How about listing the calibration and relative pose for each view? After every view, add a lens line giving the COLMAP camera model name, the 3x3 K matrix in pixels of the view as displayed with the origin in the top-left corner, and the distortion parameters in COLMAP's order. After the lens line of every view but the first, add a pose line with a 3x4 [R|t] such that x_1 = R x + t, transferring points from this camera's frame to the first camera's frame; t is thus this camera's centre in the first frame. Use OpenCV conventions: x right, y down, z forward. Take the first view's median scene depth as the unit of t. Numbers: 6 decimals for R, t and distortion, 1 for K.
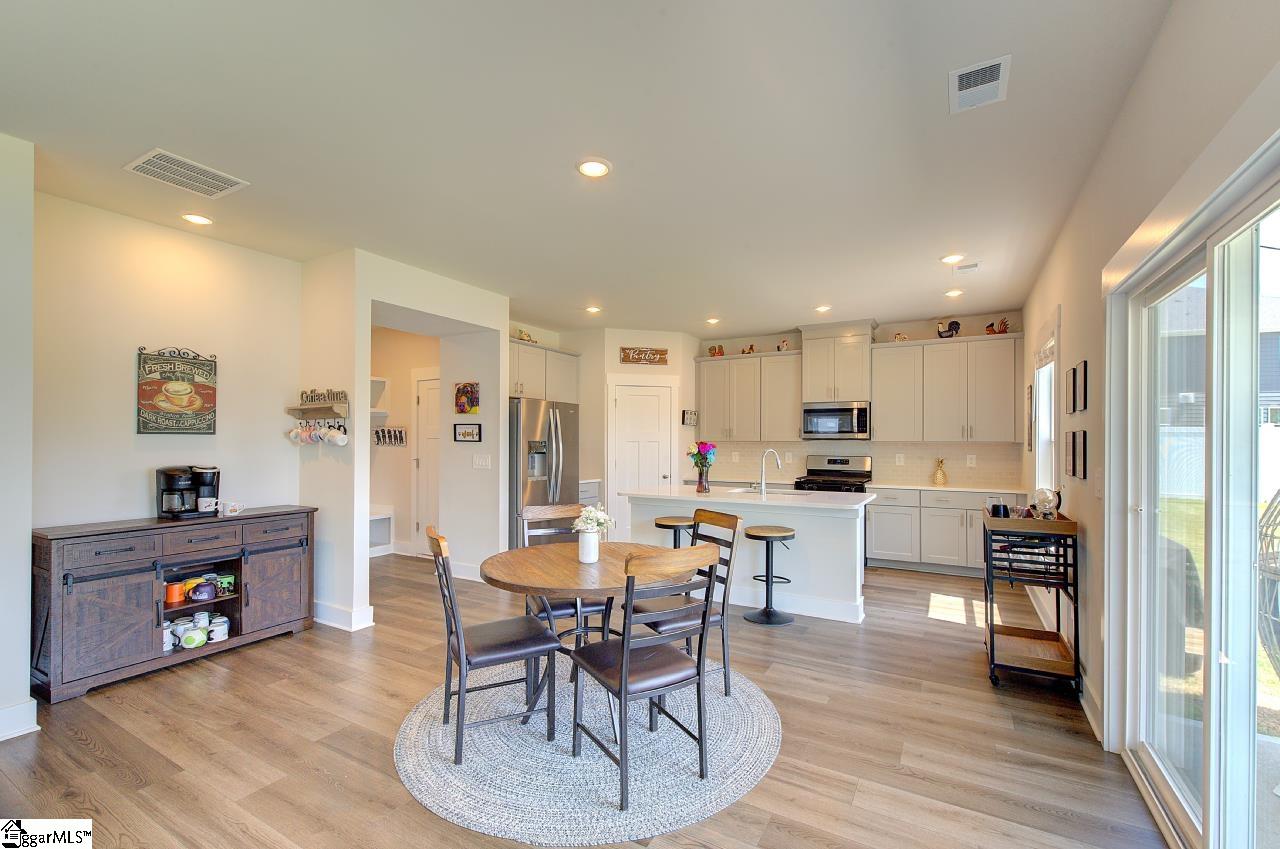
lens RADIAL K [[548.1, 0, 650.4], [0, 548.1, 446.5], [0, 0, 1]] dist [-0.000406, 0.000174]
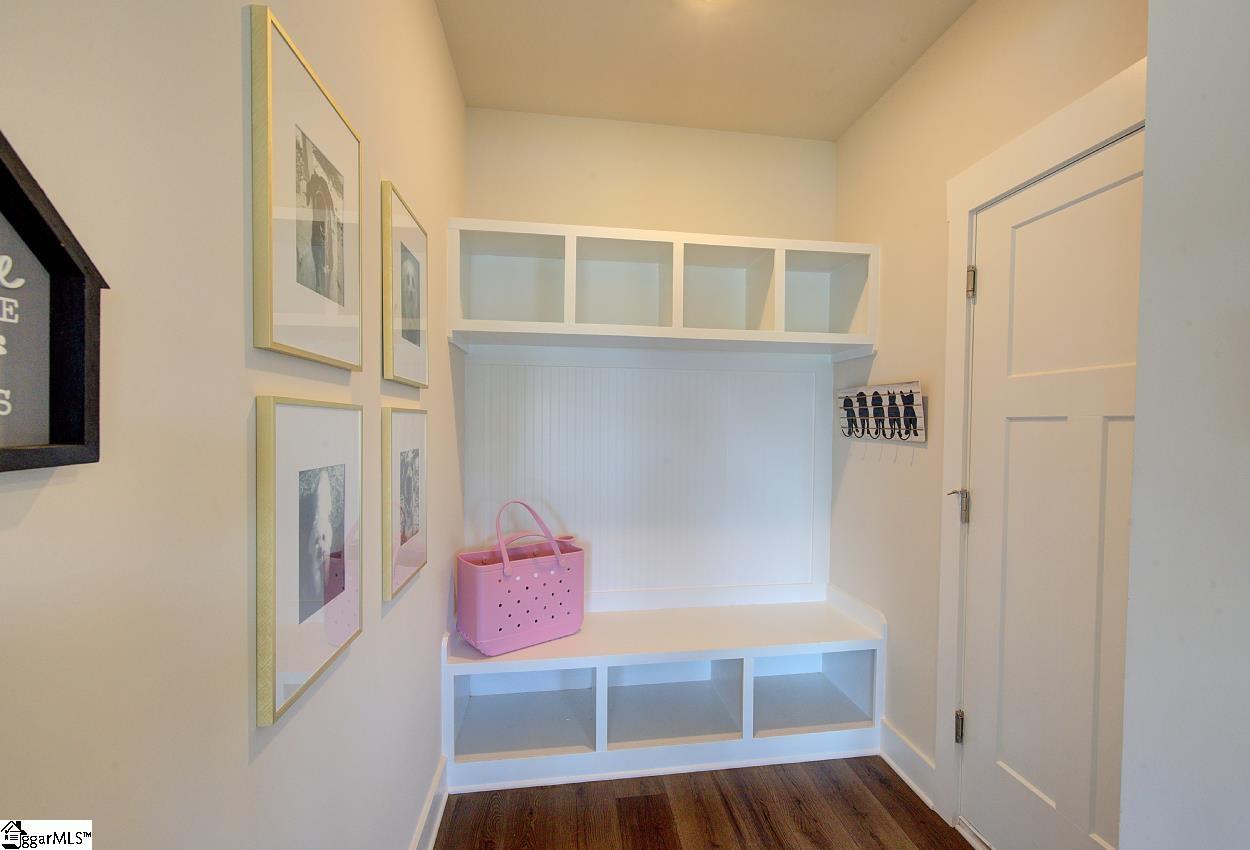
lens RADIAL K [[550.6, 0, 629.4], [0, 550.6, 429.1], [0, 0, 1]] dist [-0.000511, -0.000018]
pose [[0.596521, 0.015233, -0.802453, -0.290420], [-0.015242, 0.999855, 0.007650, -0.008290], [0.802452, 0.007668, 0.596667, 0.667316]]
